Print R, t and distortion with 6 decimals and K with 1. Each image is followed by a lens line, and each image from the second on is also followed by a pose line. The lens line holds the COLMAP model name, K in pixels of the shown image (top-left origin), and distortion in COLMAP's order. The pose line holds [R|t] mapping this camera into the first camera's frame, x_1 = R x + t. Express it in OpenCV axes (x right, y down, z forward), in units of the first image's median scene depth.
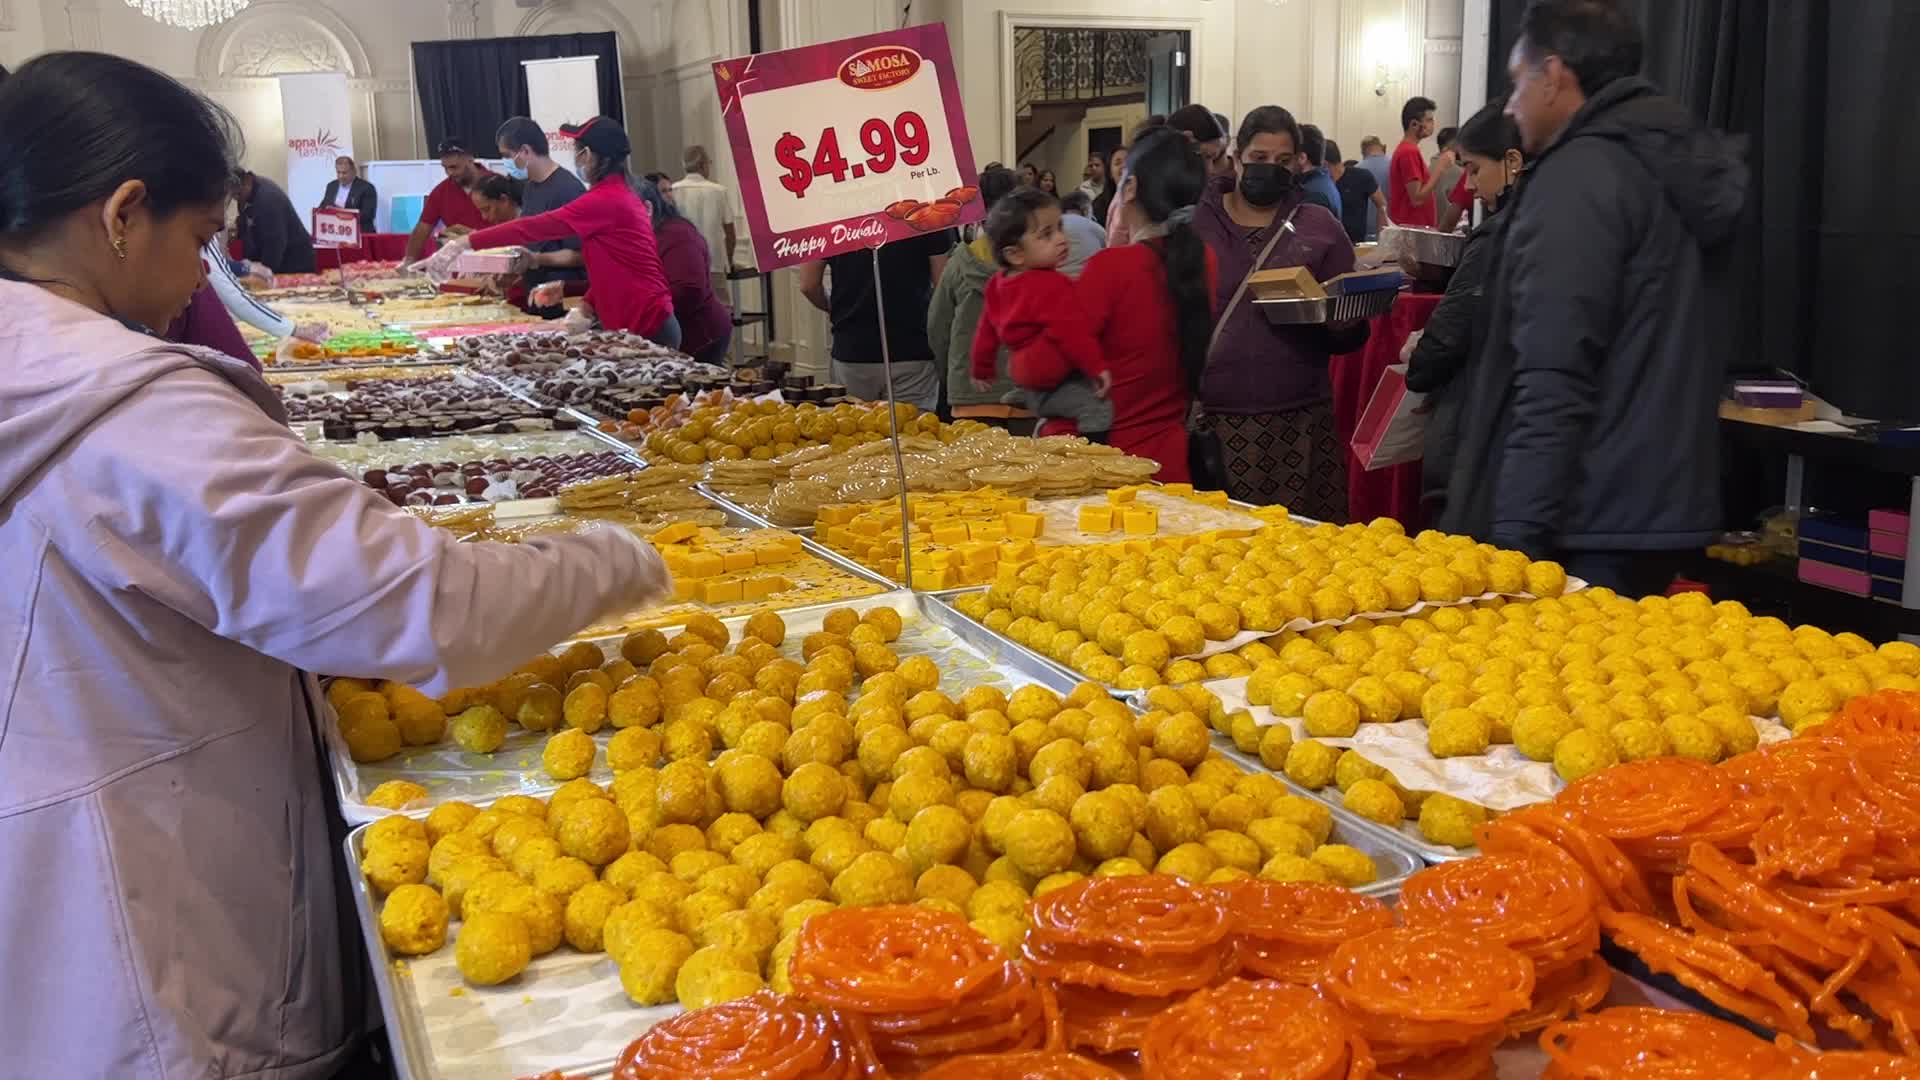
lens RADIAL K [[1676.2, 0, 976.2], [0, 1676.2, 550.0], [0, 0, 1]] dist [0.087250, -0.131035]
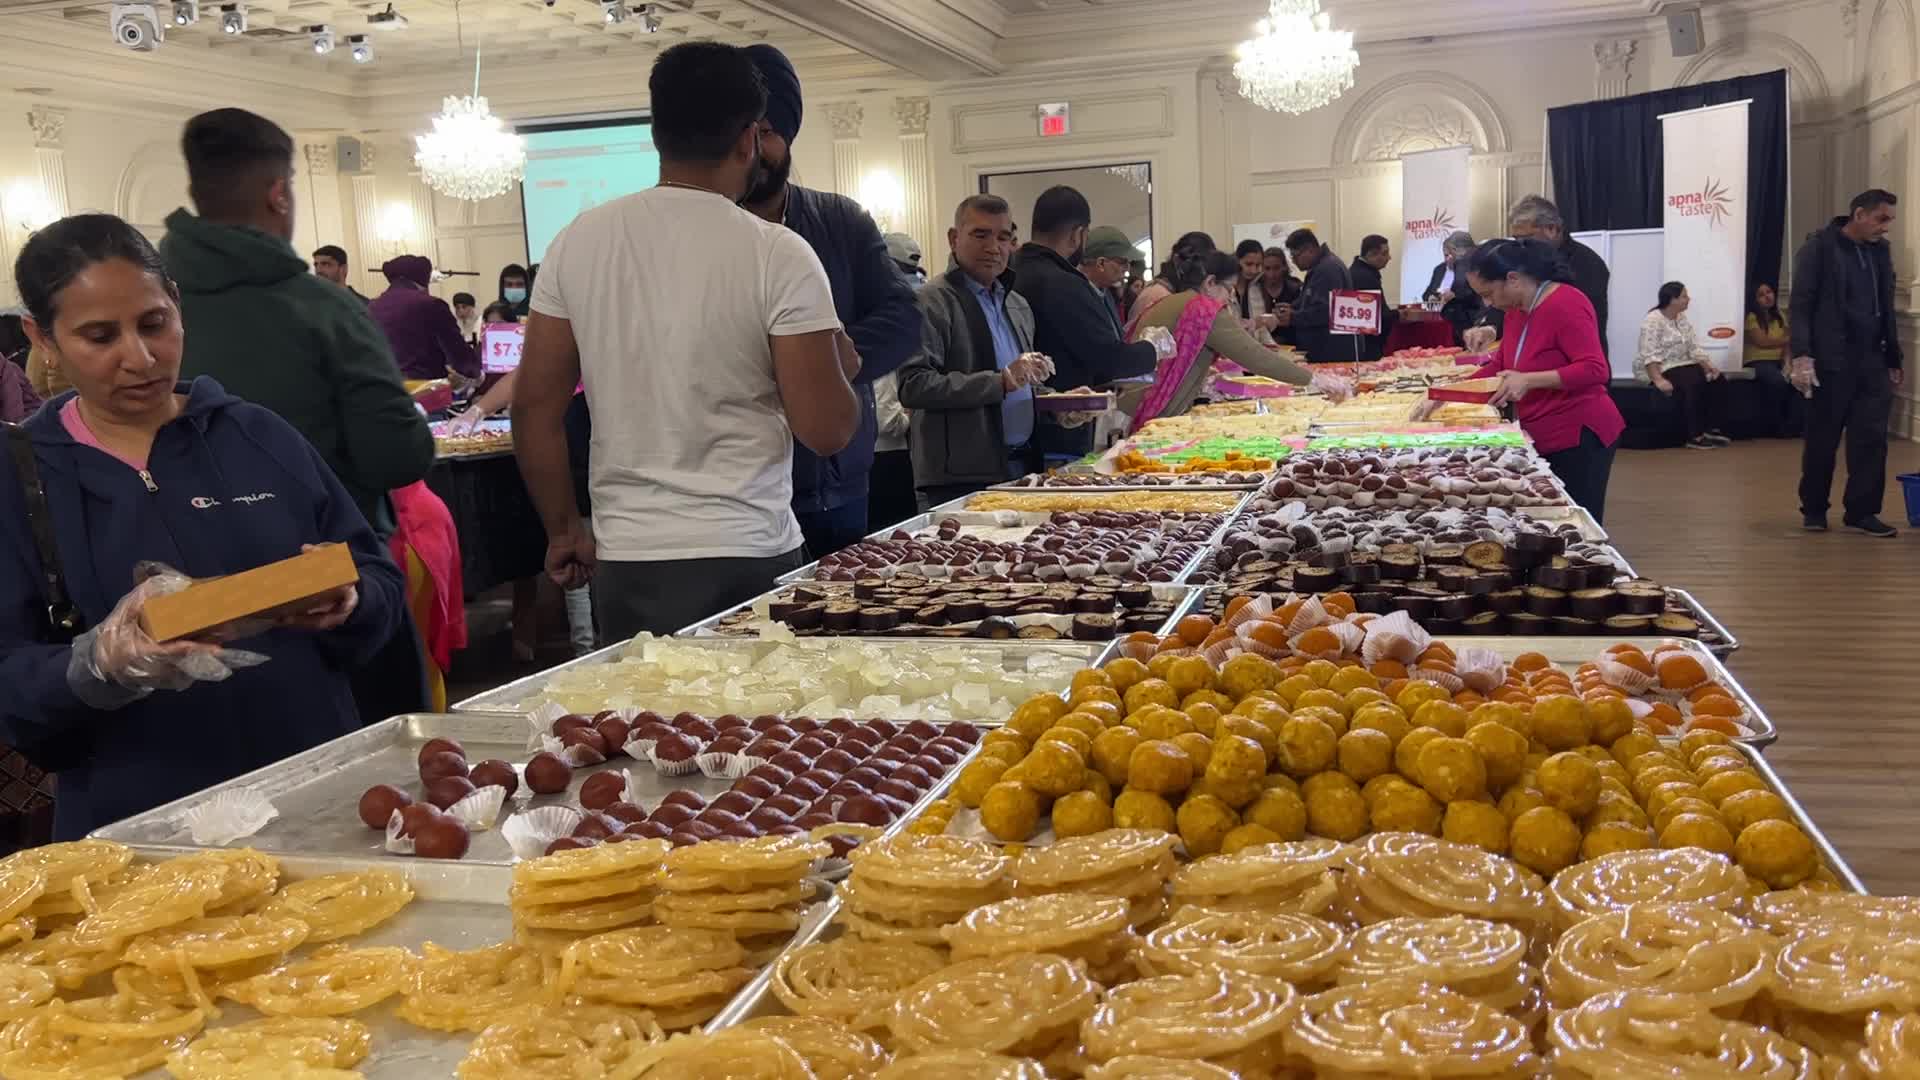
lens RADIAL K [[1676.2, 0, 964.6], [0, 1676.2, 547.3], [0, 0, 1]] dist [0.087250, -0.131035]
pose [[0.771900, 0.071374, -0.631725, 0.116915], [-0.103326, 0.994551, -0.013886, -0.128813], [0.627291, 0.075993, 0.775068, 0.753676]]
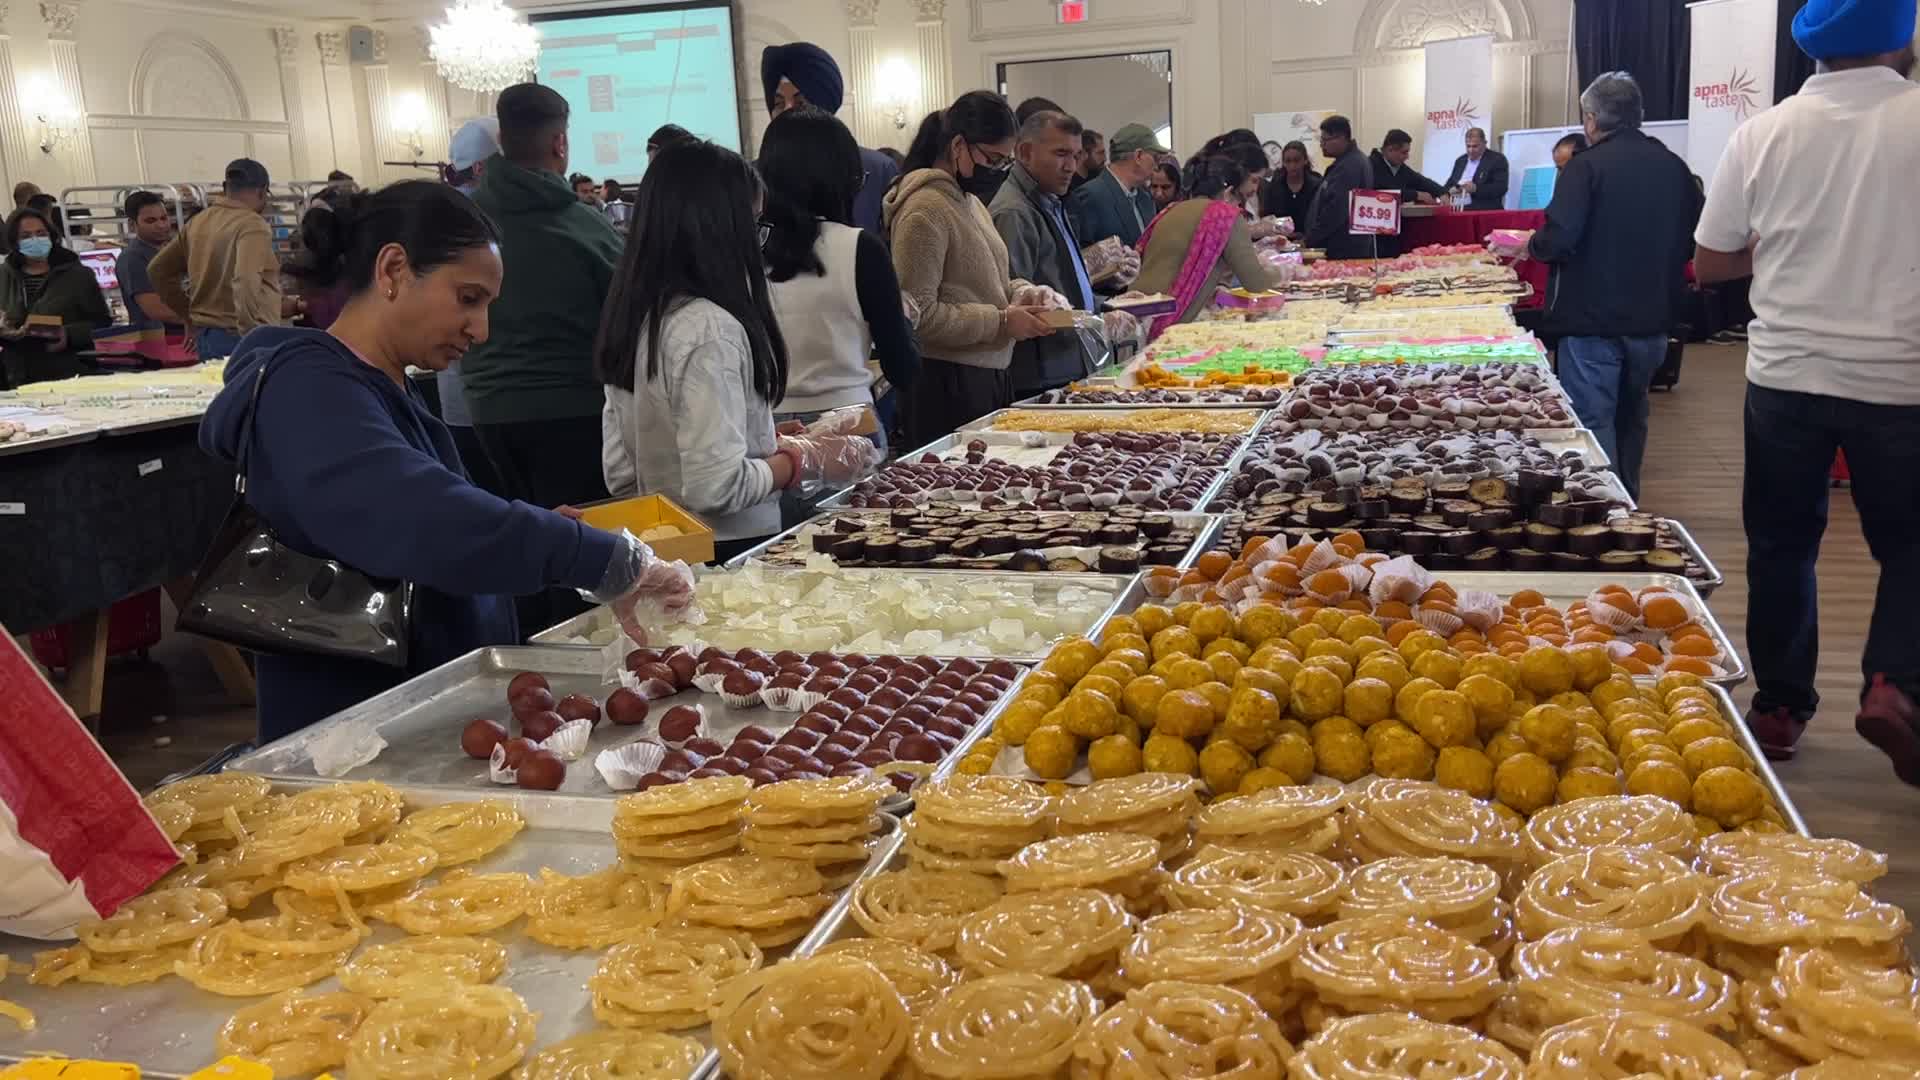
lens RADIAL K [[1676.2, 0, 964.1], [0, 1676.2, 547.8], [0, 0, 1]] dist [0.087250, -0.131035]
pose [[0.766175, 0.113260, -0.632572, 0.141246], [-0.102803, 0.993271, 0.053328, -0.152653], [0.634356, 0.024172, 0.772663, 0.704138]]
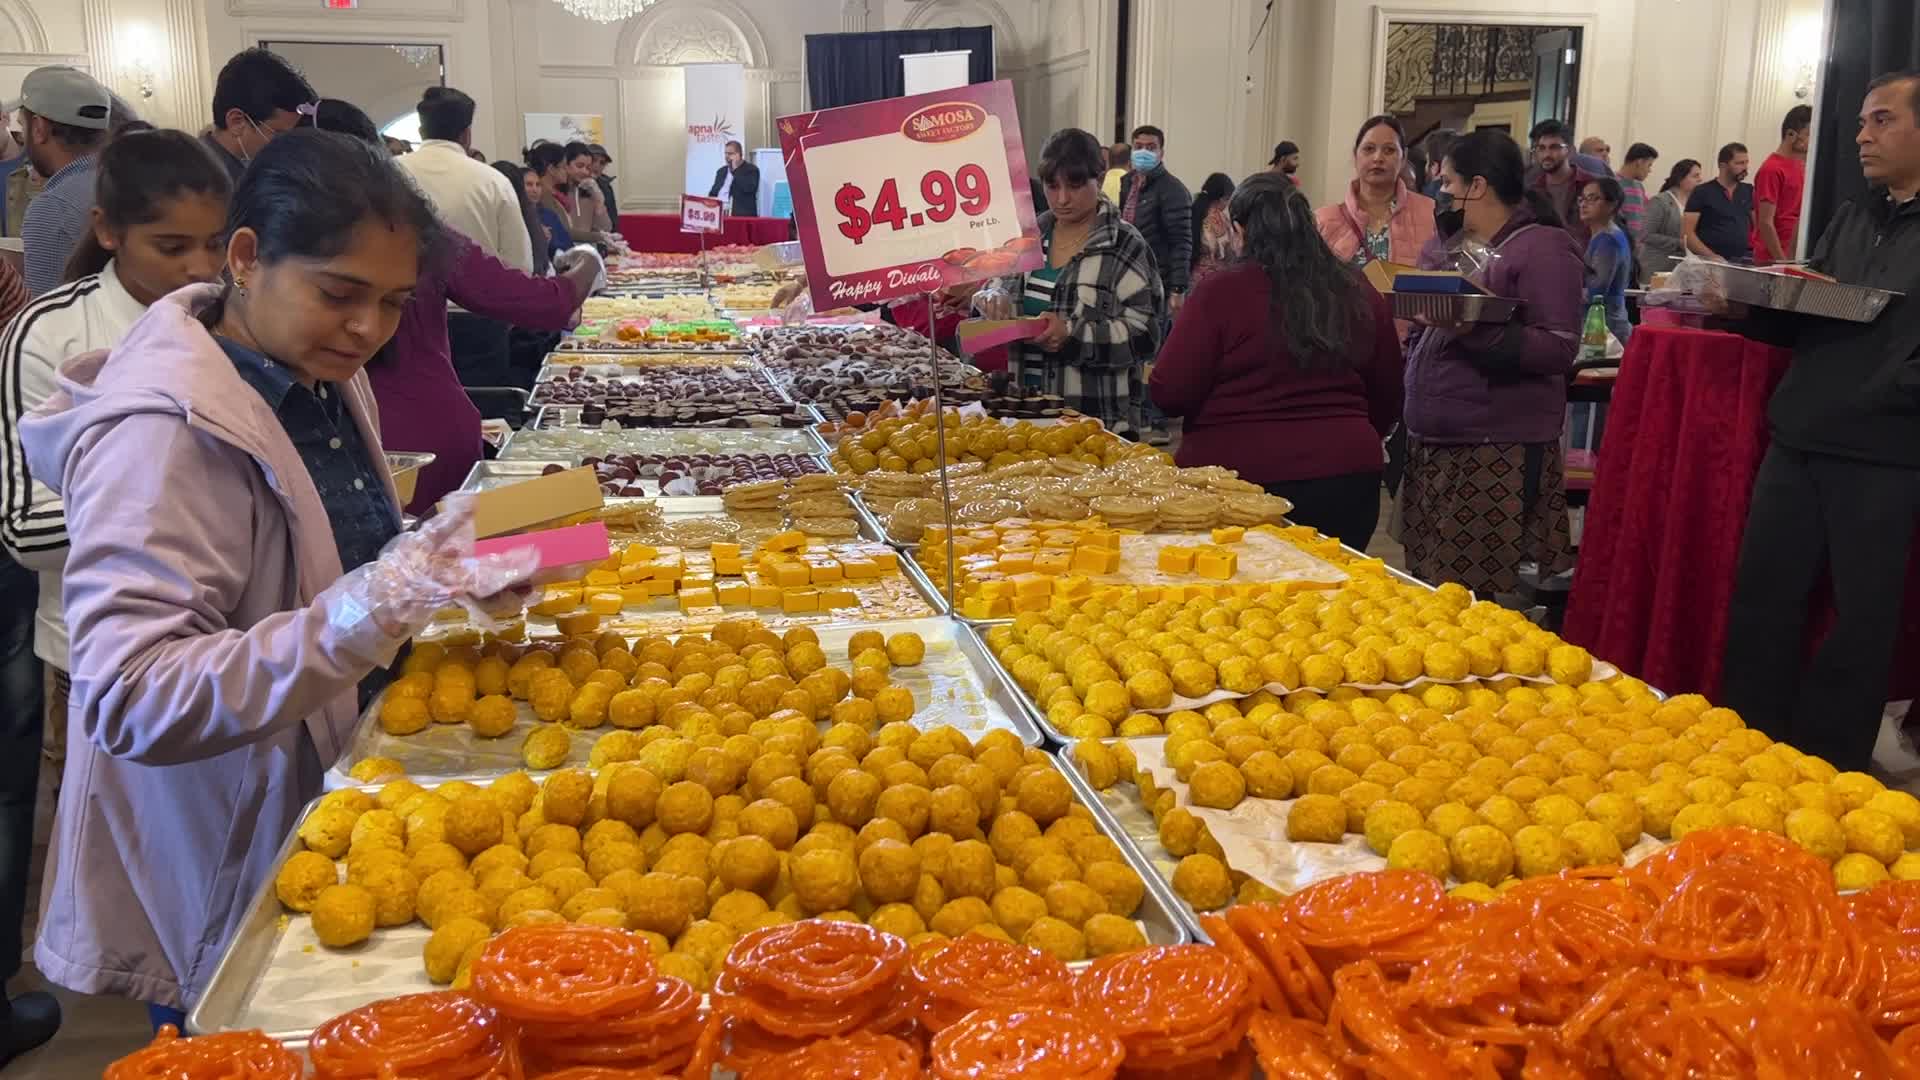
lens RADIAL K [[1676.2, 0, 967.6], [0, 1676.2, 555.8], [0, 0, 1]] dist [0.087250, -0.131035]
pose [[0.972087, 0.077437, -0.221475, 0.151522], [-0.075085, 0.996995, 0.019031, -0.026780], [0.222283, -0.001870, 0.974980, -0.016318]]
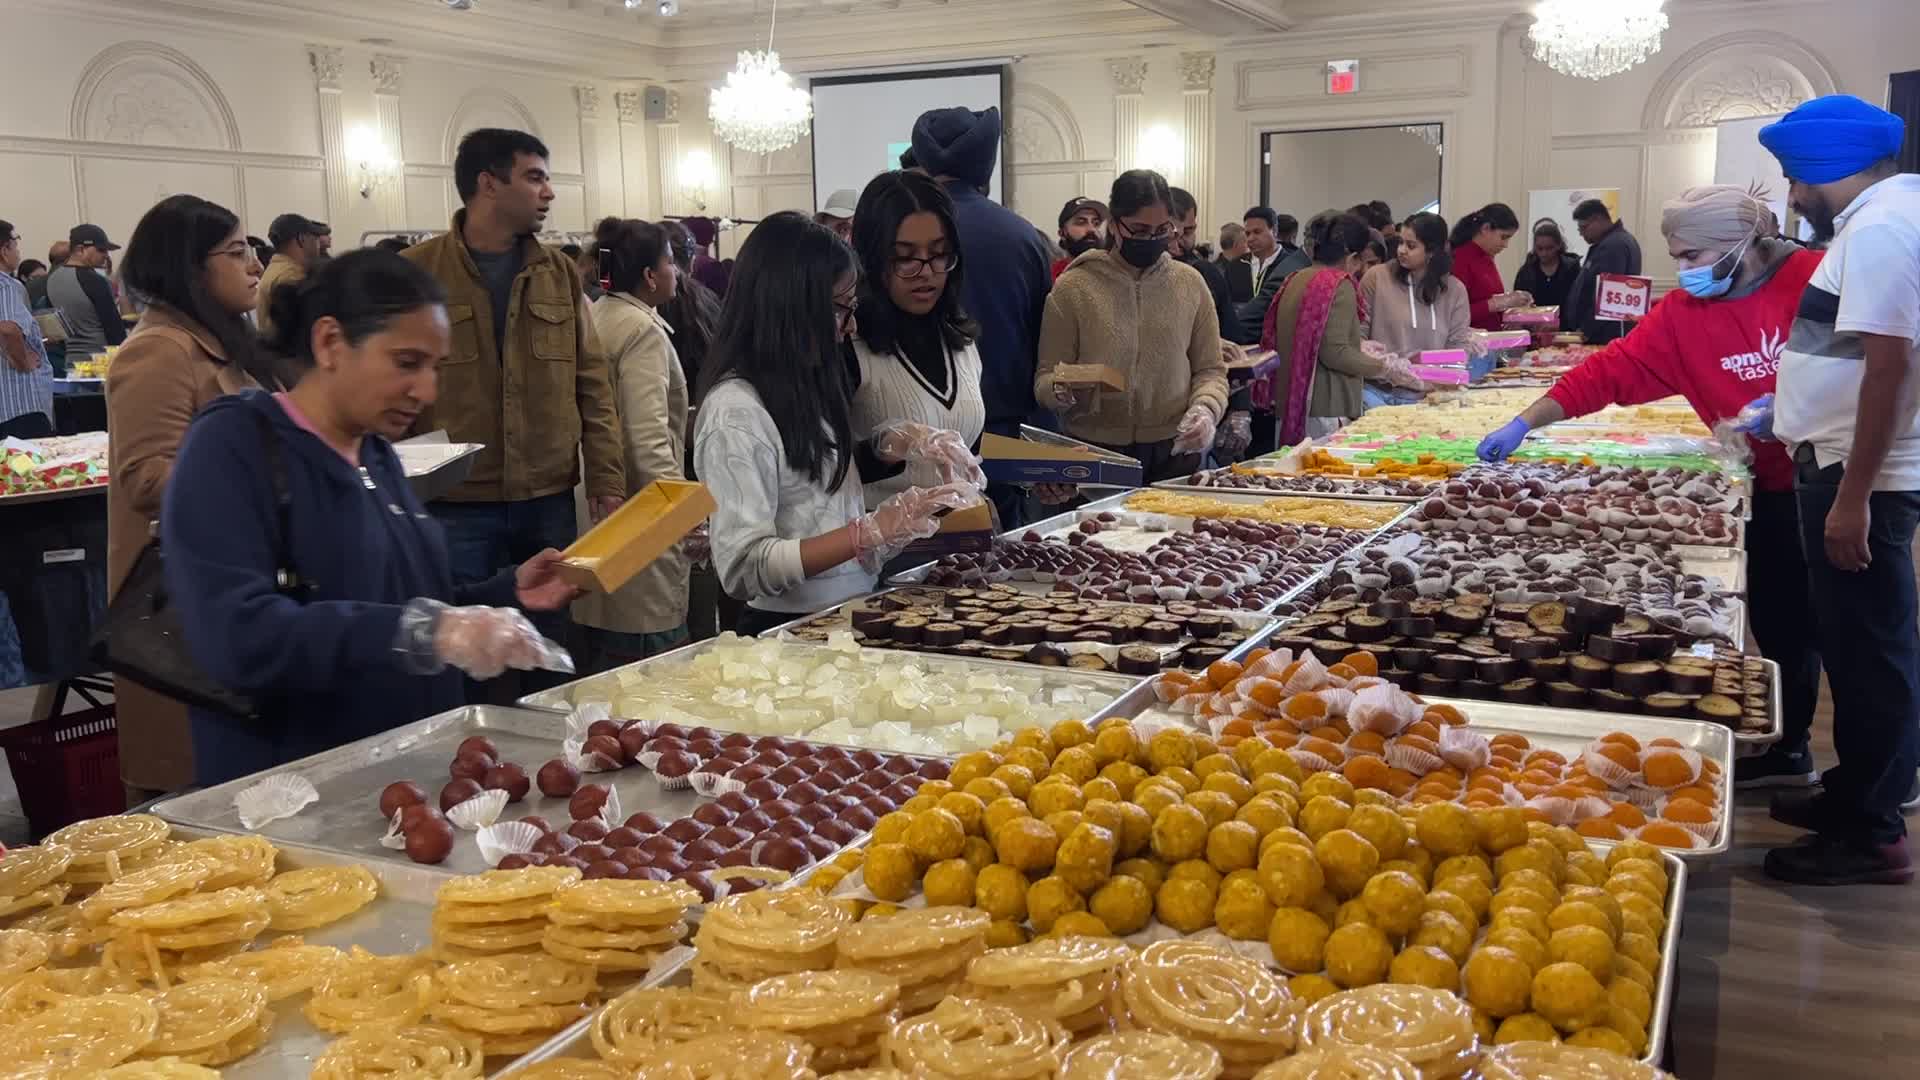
lens RADIAL K [[1676.2, 0, 960.1], [0, 1676.2, 544.1], [0, 0, 1]] dist [0.087250, -0.131035]
pose [[0.647803, 0.133301, -0.750054, 0.215418], [-0.159703, 0.986457, 0.037384, -0.182830], [0.744880, 0.095568, 0.660319, 0.804422]]
